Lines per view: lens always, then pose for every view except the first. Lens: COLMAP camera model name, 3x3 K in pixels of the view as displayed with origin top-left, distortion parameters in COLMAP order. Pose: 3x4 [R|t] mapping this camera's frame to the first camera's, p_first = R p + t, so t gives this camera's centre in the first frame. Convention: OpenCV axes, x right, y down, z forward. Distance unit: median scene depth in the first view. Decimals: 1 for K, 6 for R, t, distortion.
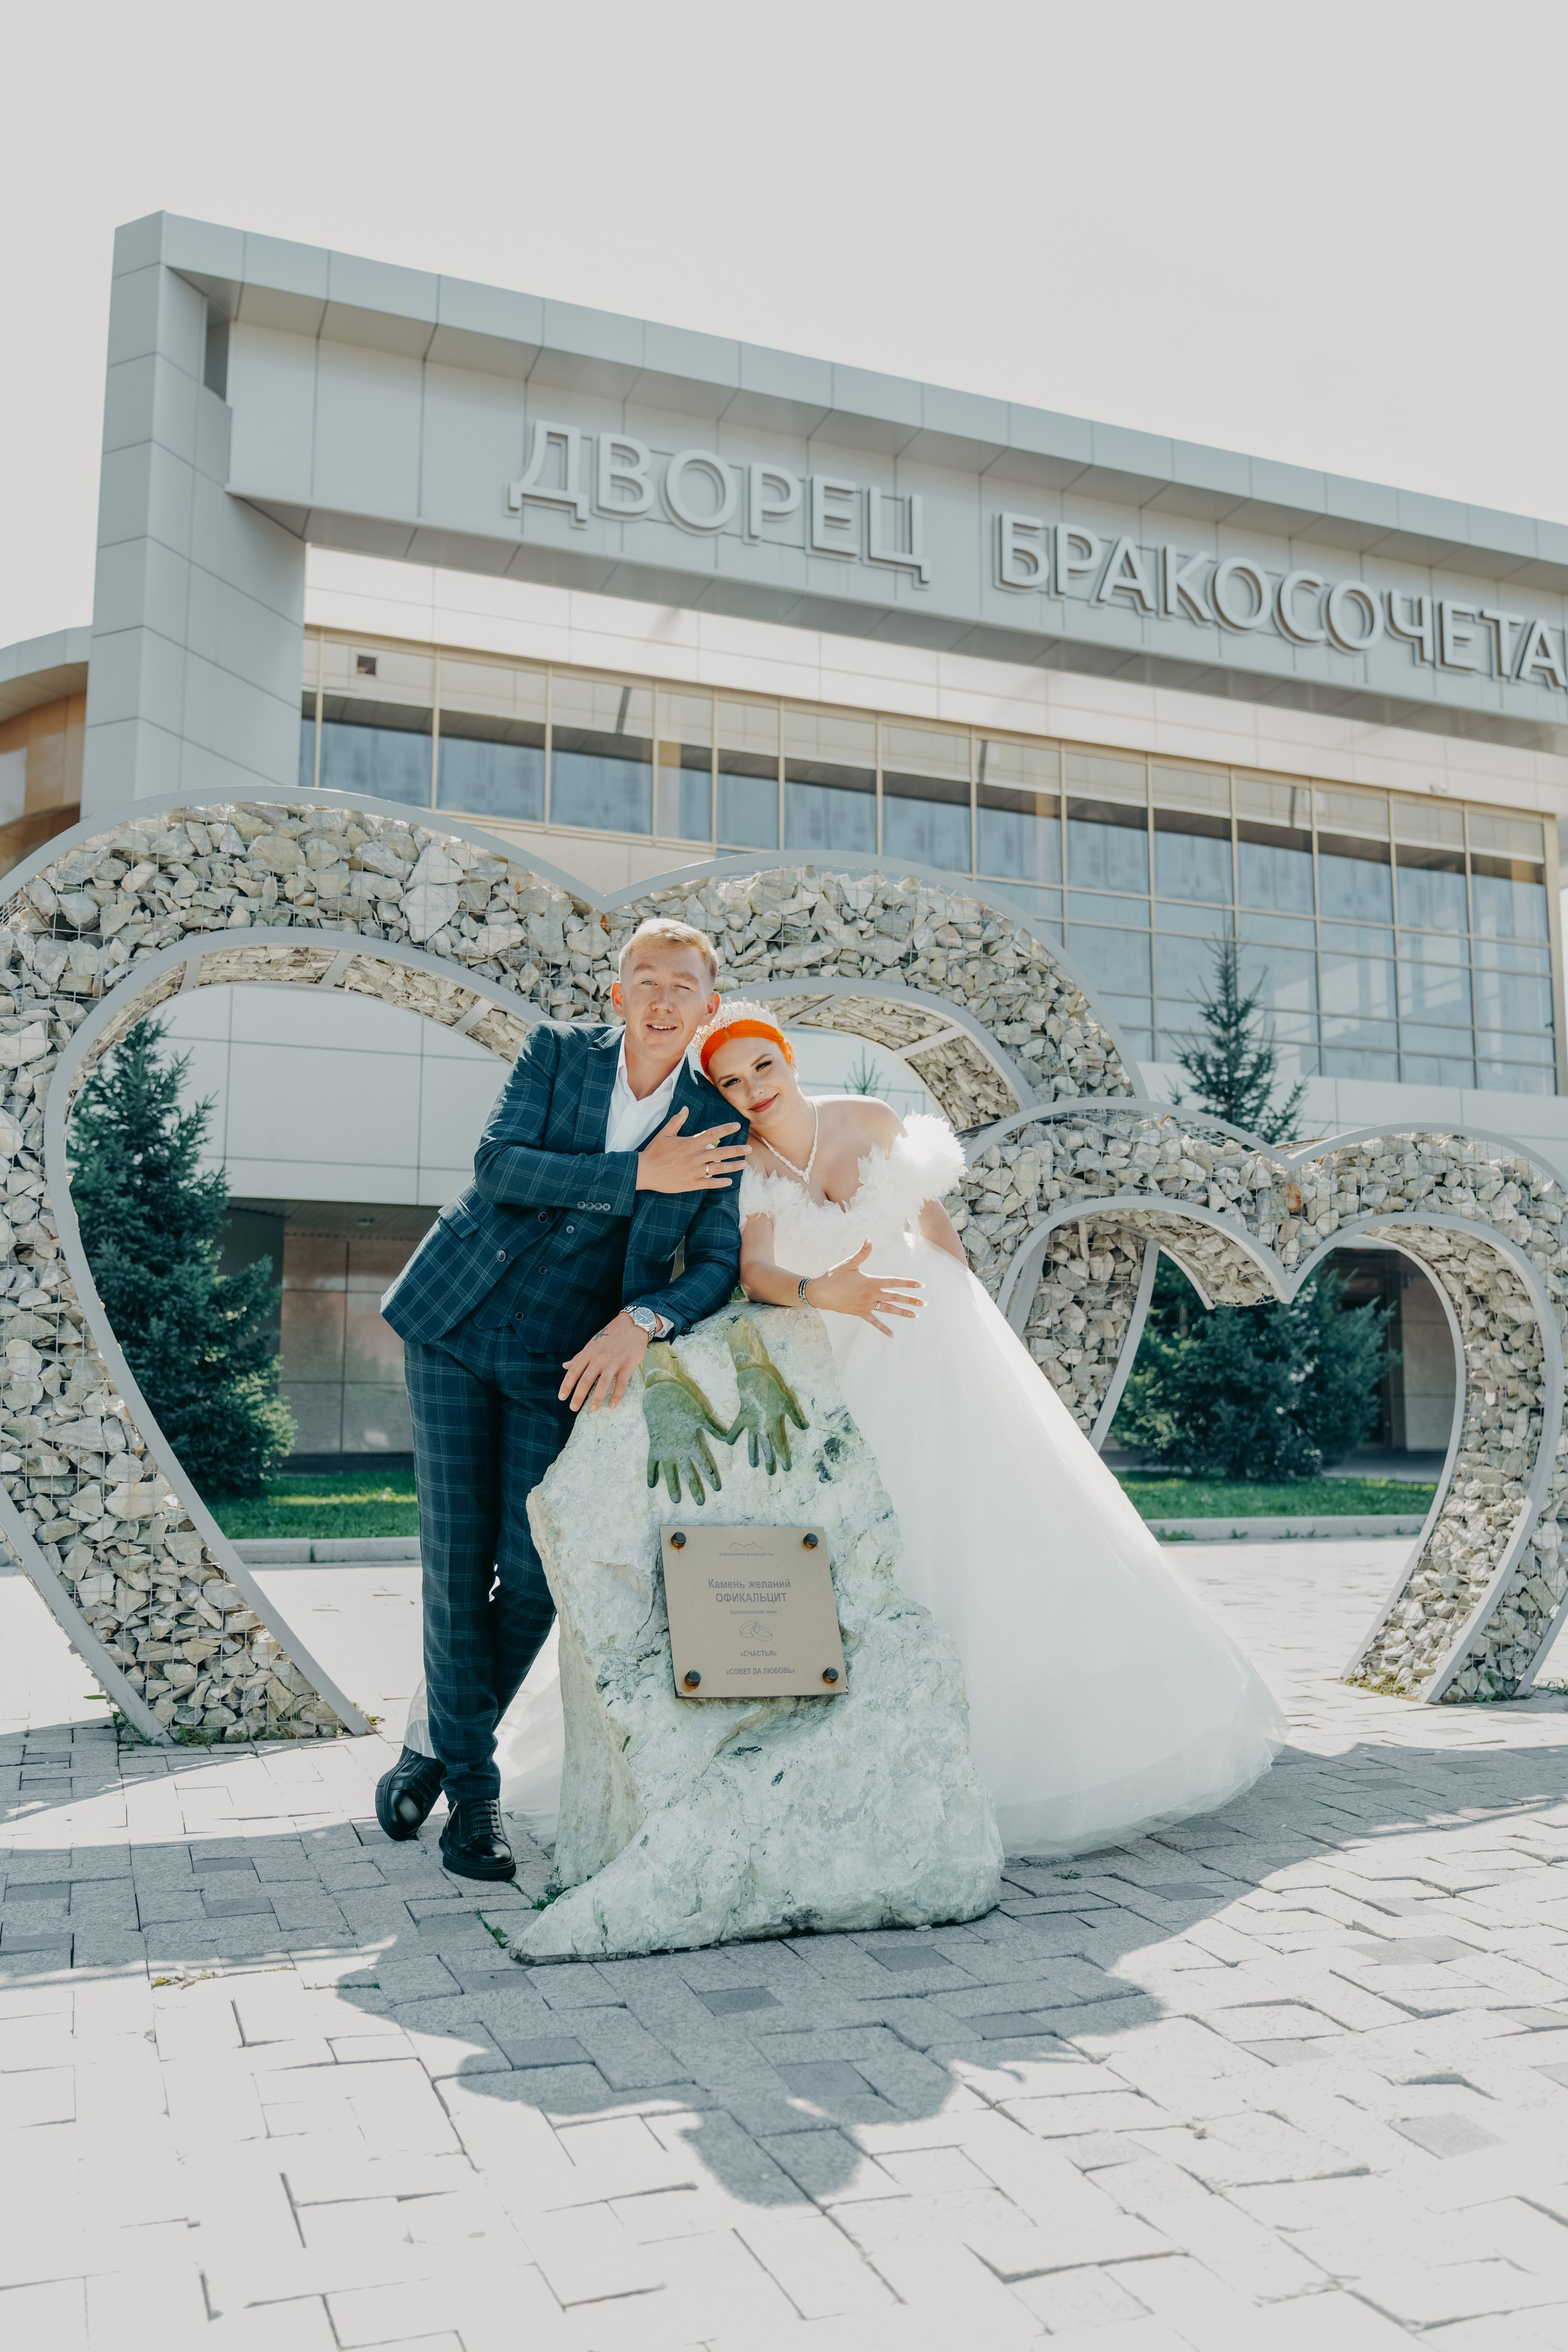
lens RADIAL K [[1866.1, 0, 784.0], [0, 1866.1, 1176.0], [0, 0, 1]] dist [0.000897, 0.000946]
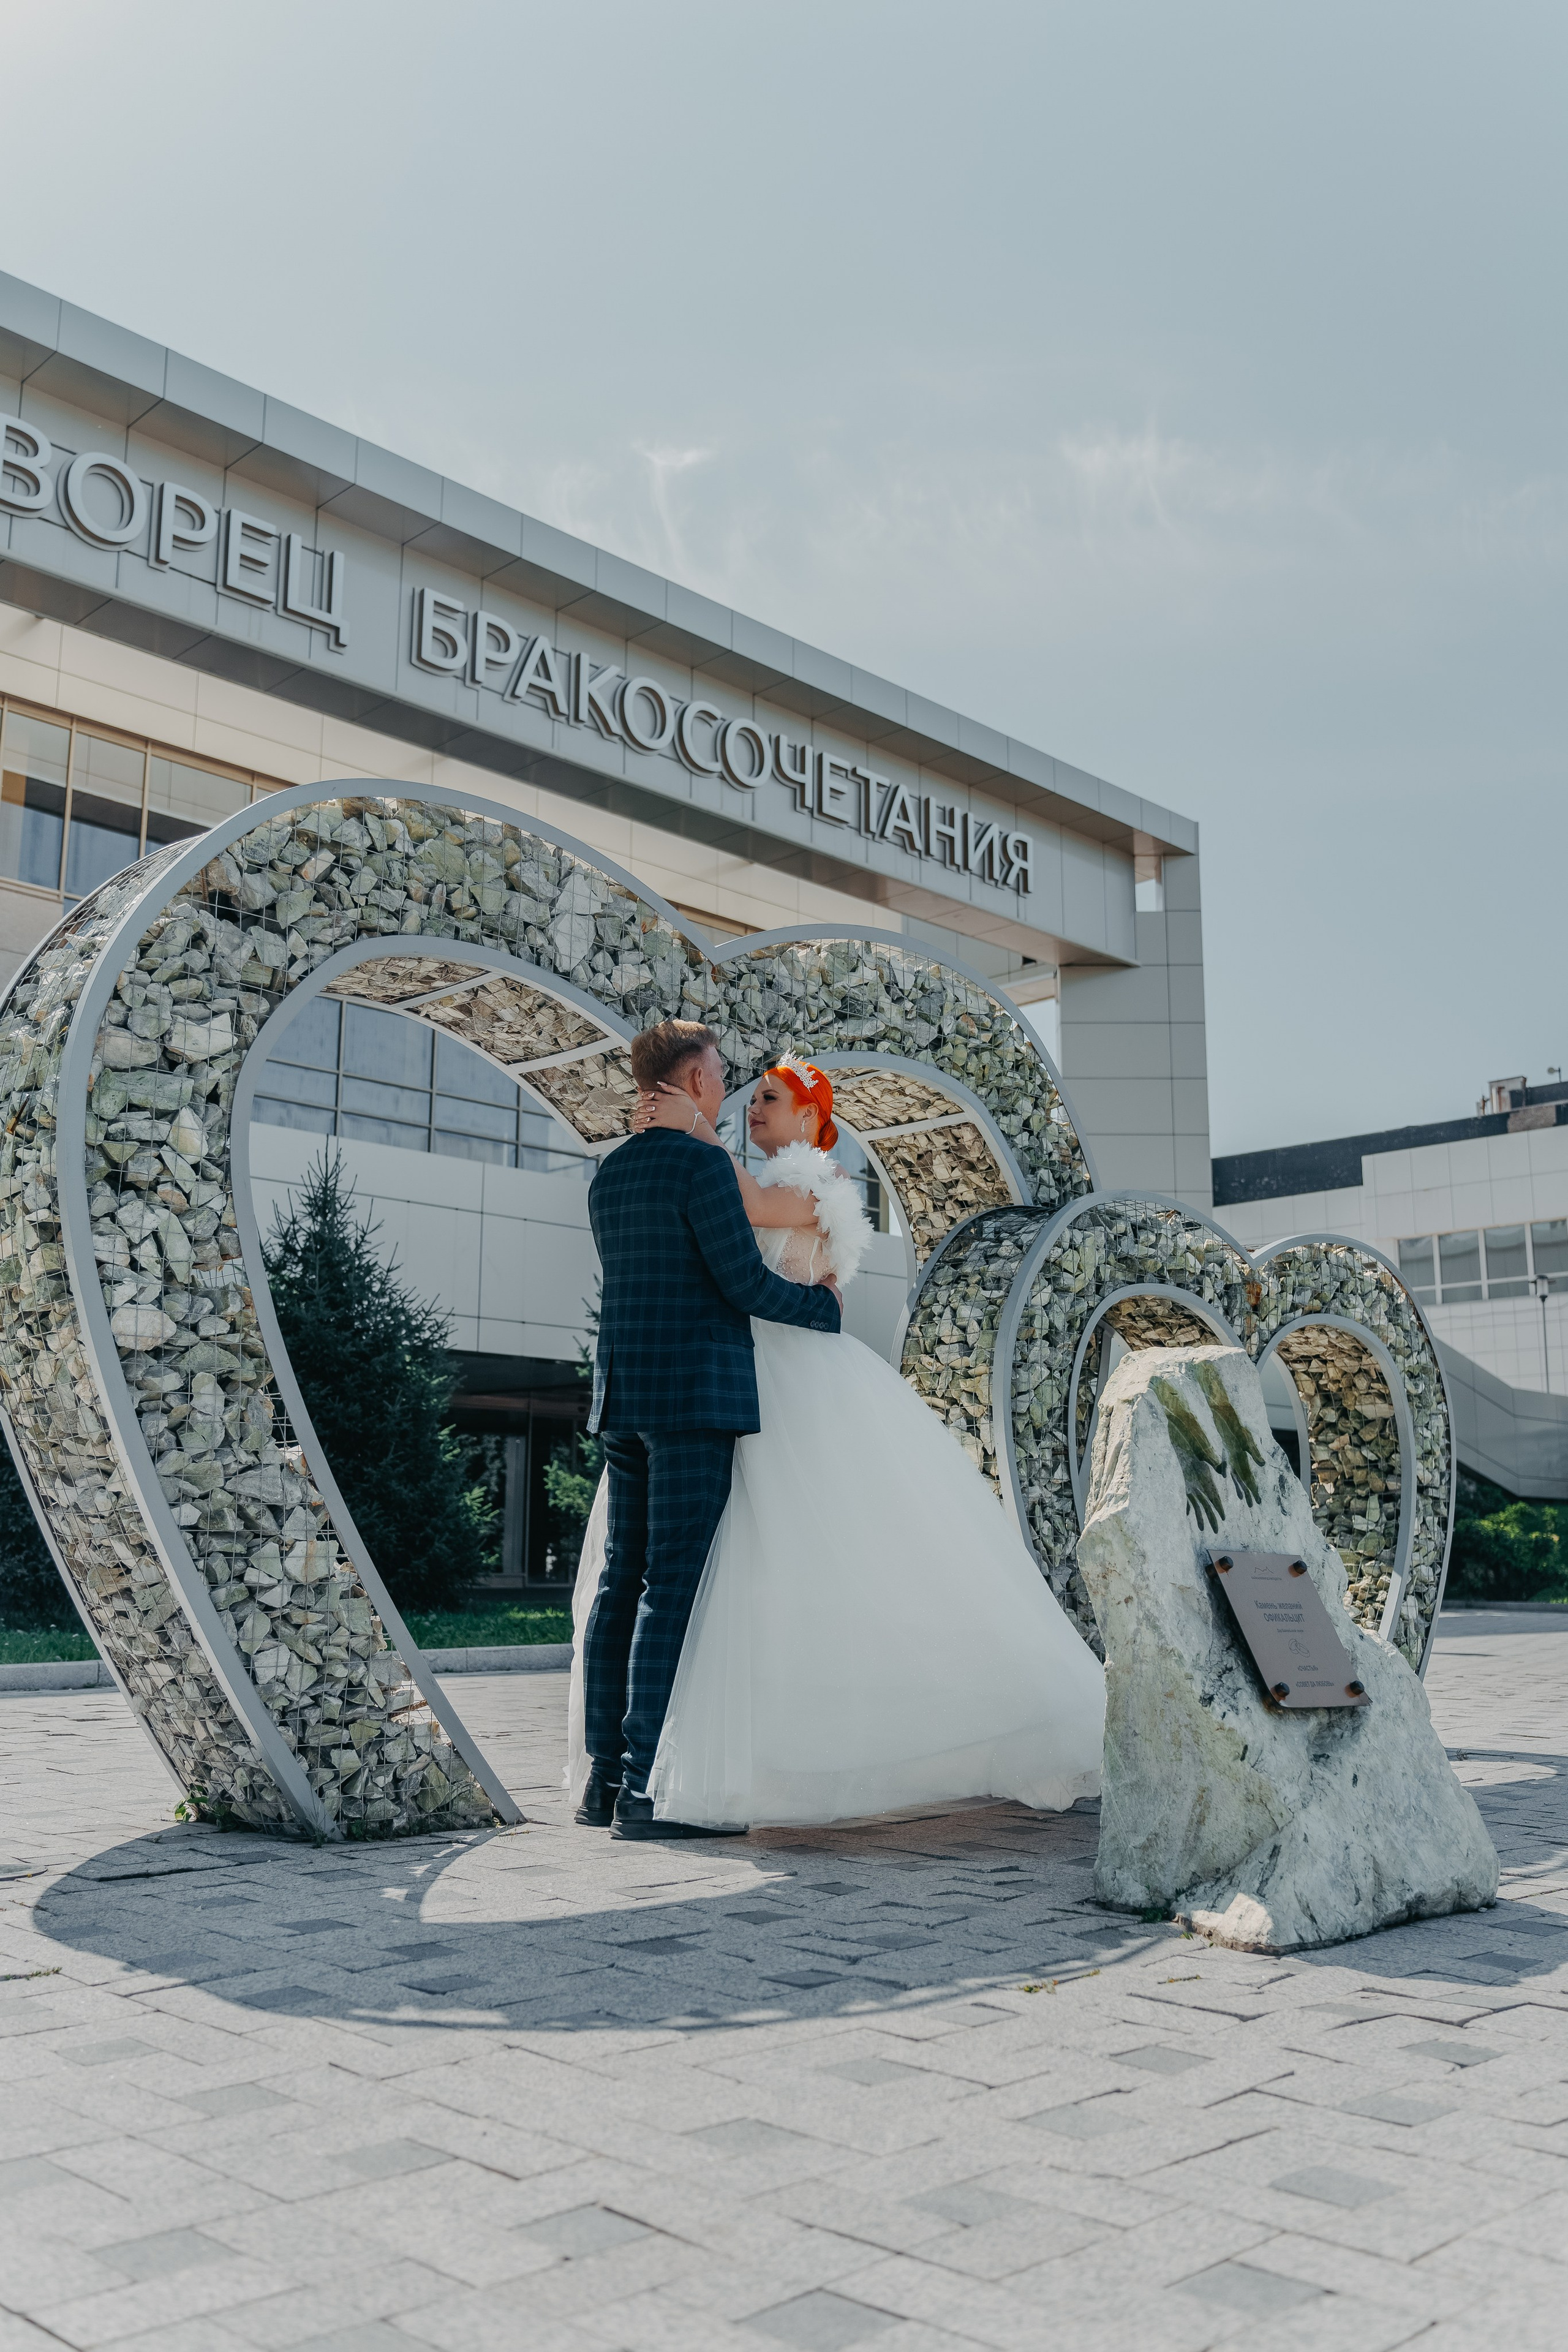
lens RADIAL K [[2004.7, 0, 784.0], [0, 2004.7, 1176.0], [0, 0, 1]] dist [0.015794, 0.007971]
pose [[0.915625, 0.075471, 0.394886, -0.452600], [-0.049900, 0.995961, -0.074646, 0.044310], [-0.398925, 0.048643, 0.915693, 0.028228]]
